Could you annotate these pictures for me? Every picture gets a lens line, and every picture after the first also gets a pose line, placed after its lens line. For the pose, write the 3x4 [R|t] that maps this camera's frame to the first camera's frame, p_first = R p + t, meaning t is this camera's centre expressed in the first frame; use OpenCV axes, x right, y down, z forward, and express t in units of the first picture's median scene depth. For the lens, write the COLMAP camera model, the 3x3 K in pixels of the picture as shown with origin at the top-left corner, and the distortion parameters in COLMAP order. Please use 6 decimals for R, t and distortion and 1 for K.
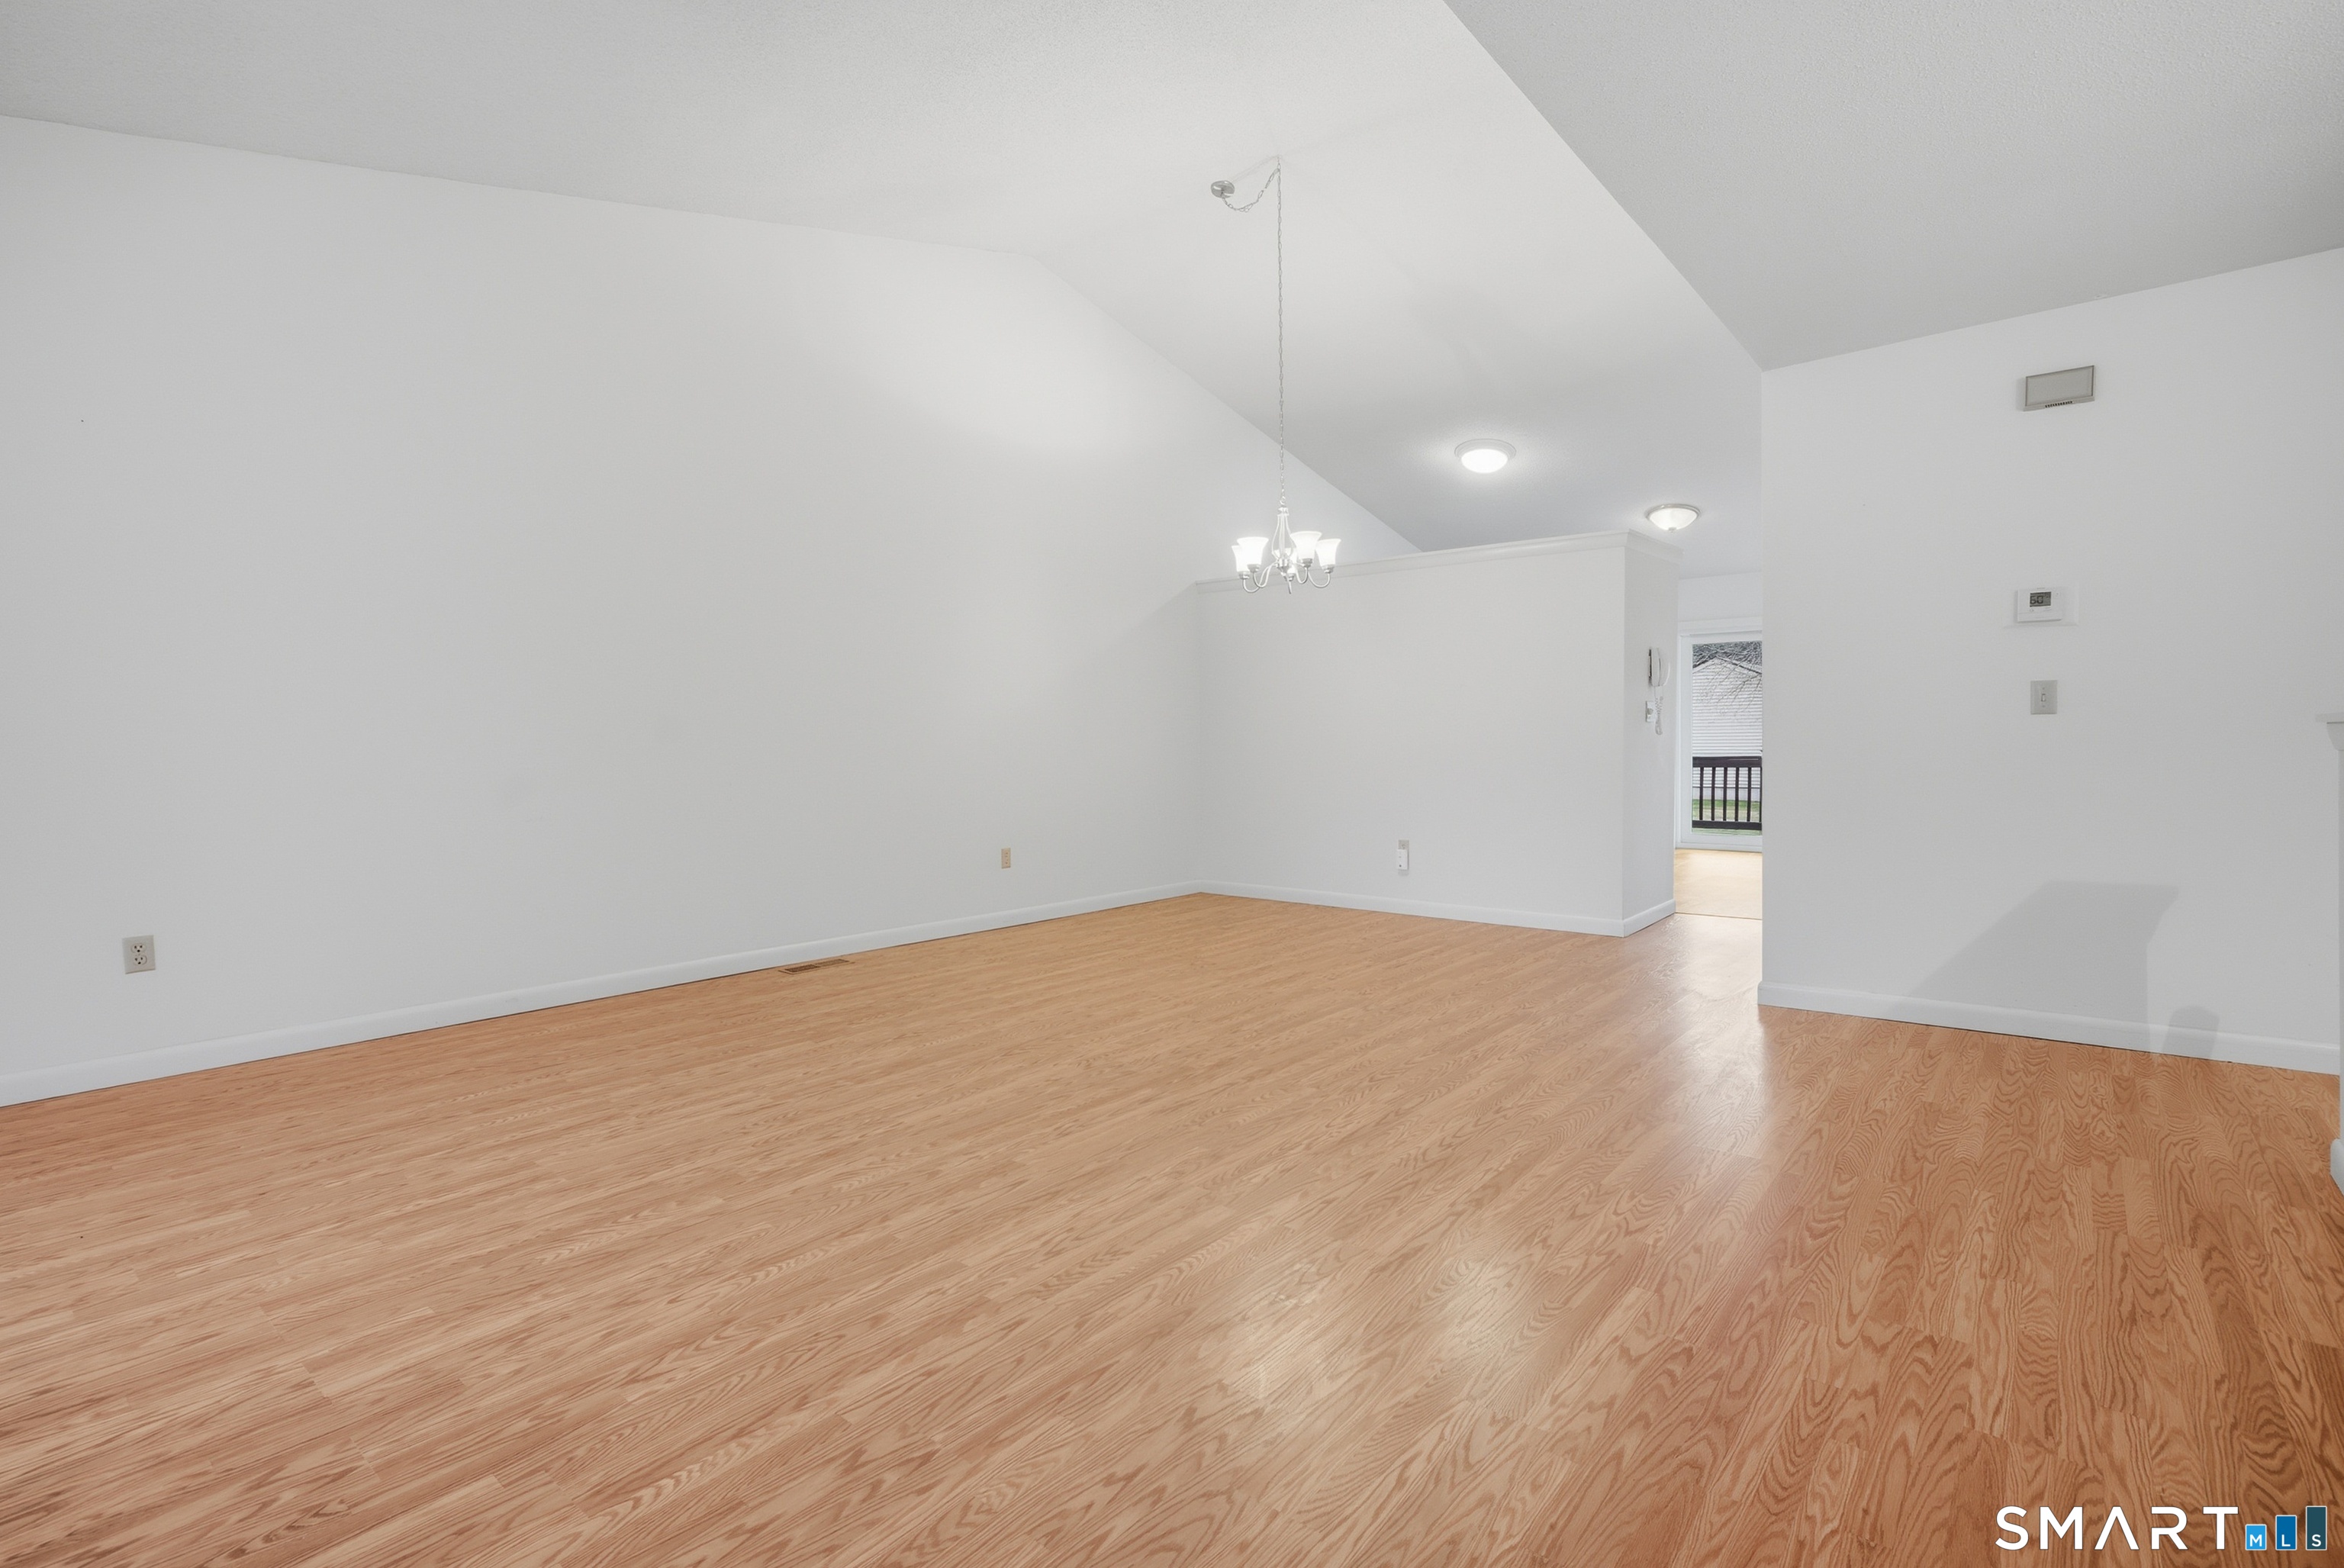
lens RADIAL K [[1093.4, 0, 1163.8], [0, 1093.4, 738.5], [0, 0, 1]] dist [-0.018726, 0.011460]
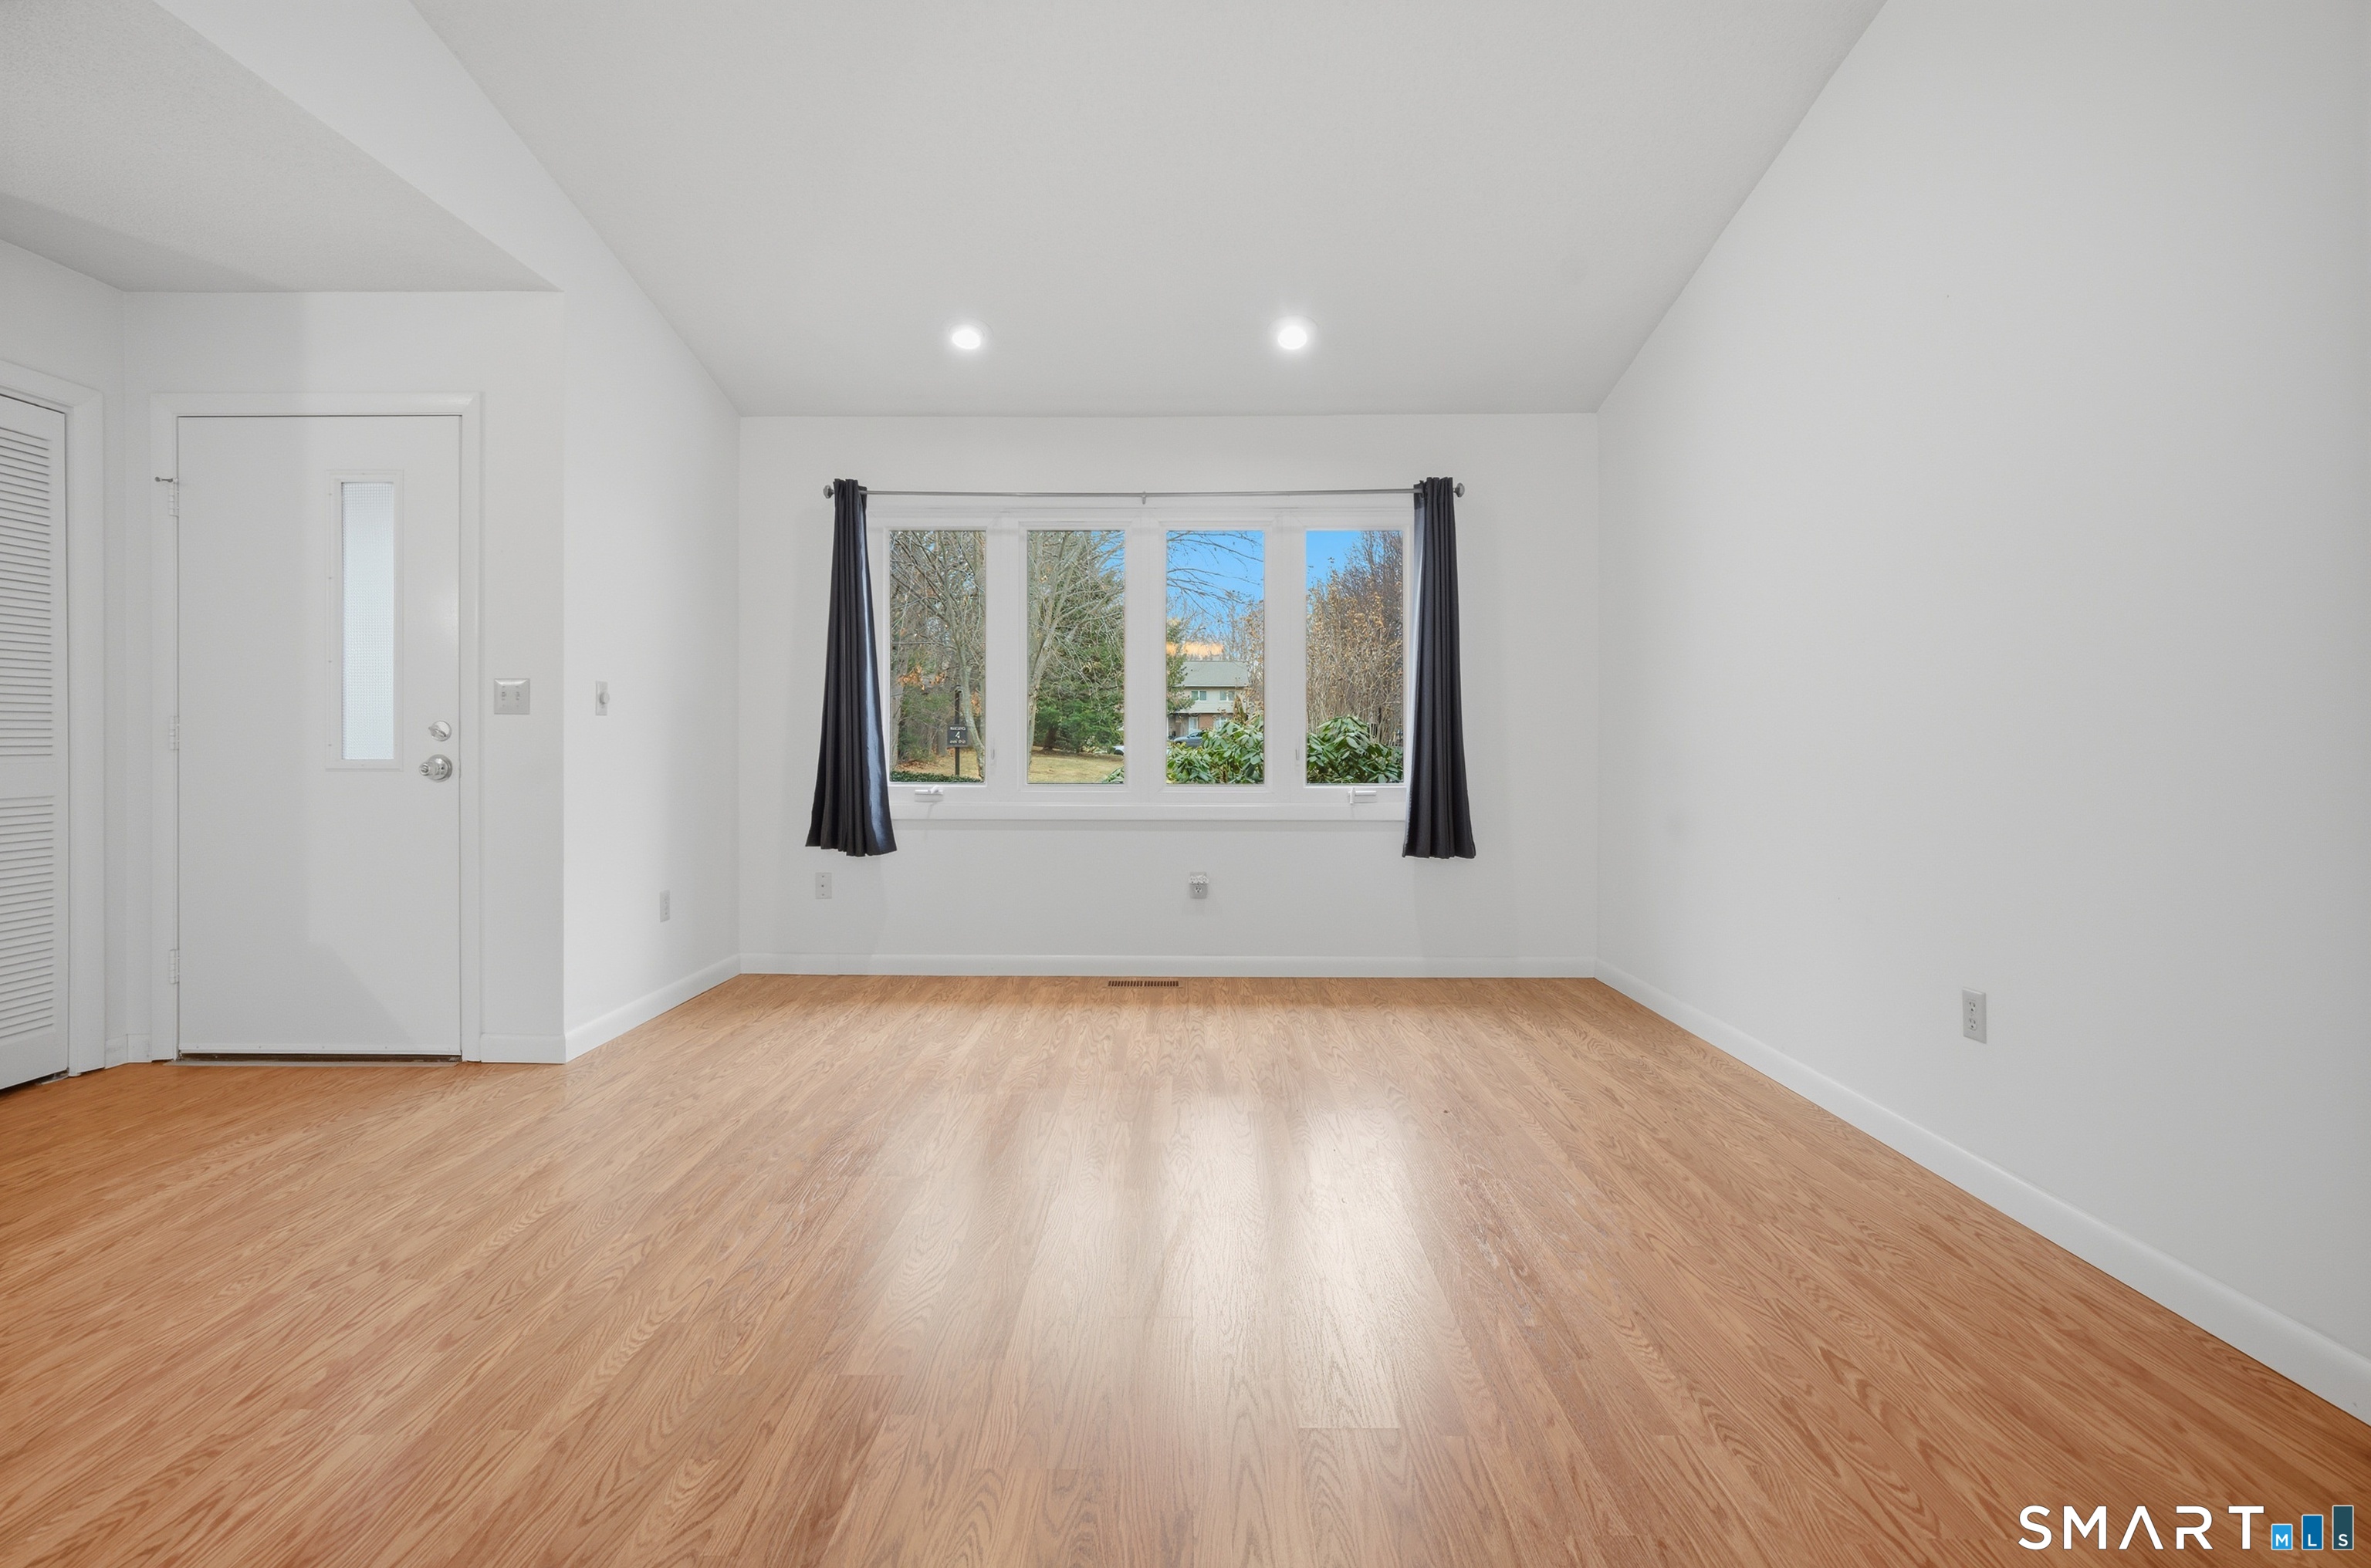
lens RADIAL K [[1066.4, 0, 1189.9], [0, 1066.4, 748.3], [0, 0, 1]] dist [-0.008612, 0.005922]
pose [[-0.765914, 0.015726, -0.642751, -0.108202], [0.010771, 0.999874, 0.011629, 0.008210], [0.642853, 0.001984, -0.765987, 1.348647]]
